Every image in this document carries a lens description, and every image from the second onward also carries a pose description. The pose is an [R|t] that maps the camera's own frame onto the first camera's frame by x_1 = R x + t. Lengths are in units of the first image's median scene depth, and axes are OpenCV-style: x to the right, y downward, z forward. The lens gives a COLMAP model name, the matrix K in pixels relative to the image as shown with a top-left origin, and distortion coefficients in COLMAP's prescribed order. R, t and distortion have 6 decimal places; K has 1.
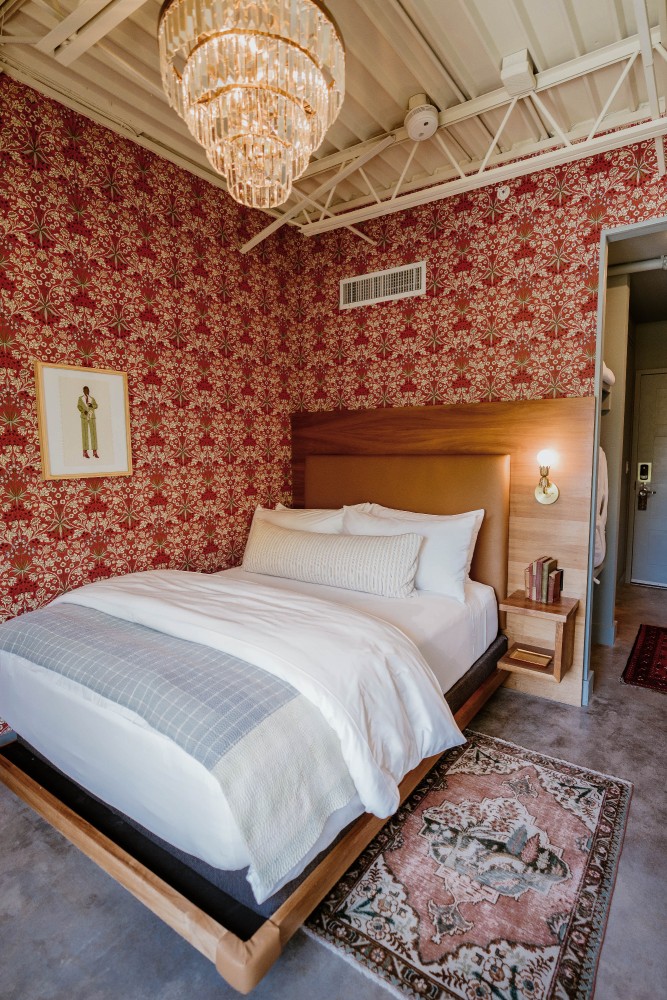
lens RADIAL K [[538.9, 0, 333.5], [0, 538.9, 500.0], [0, 0, 1]] dist [-0.014623, 0.000201]
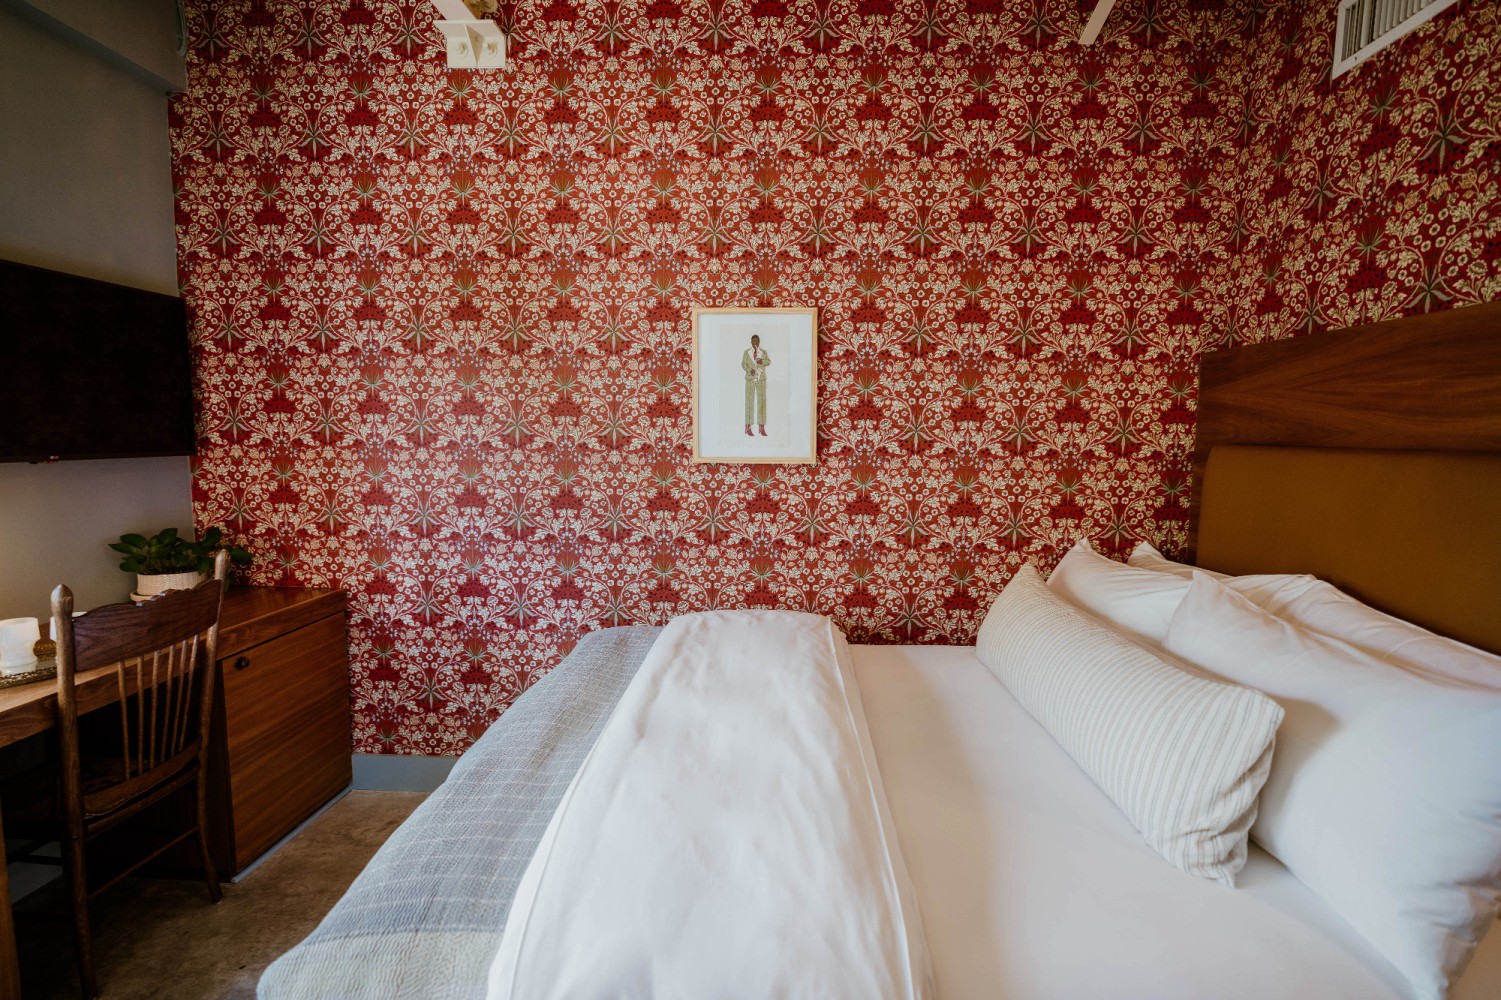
lens RADIAL K [[708.8, 0, 747.3], [0, 708.8, 493.0], [0, 0, 1]] dist [-0.019184, 0.013937]
pose [[0.516119, 0.092937, -0.851460, 0.334316], [-0.095702, 0.994128, 0.050498, -0.047917], [0.851153, 0.055423, 0.521983, 0.490762]]
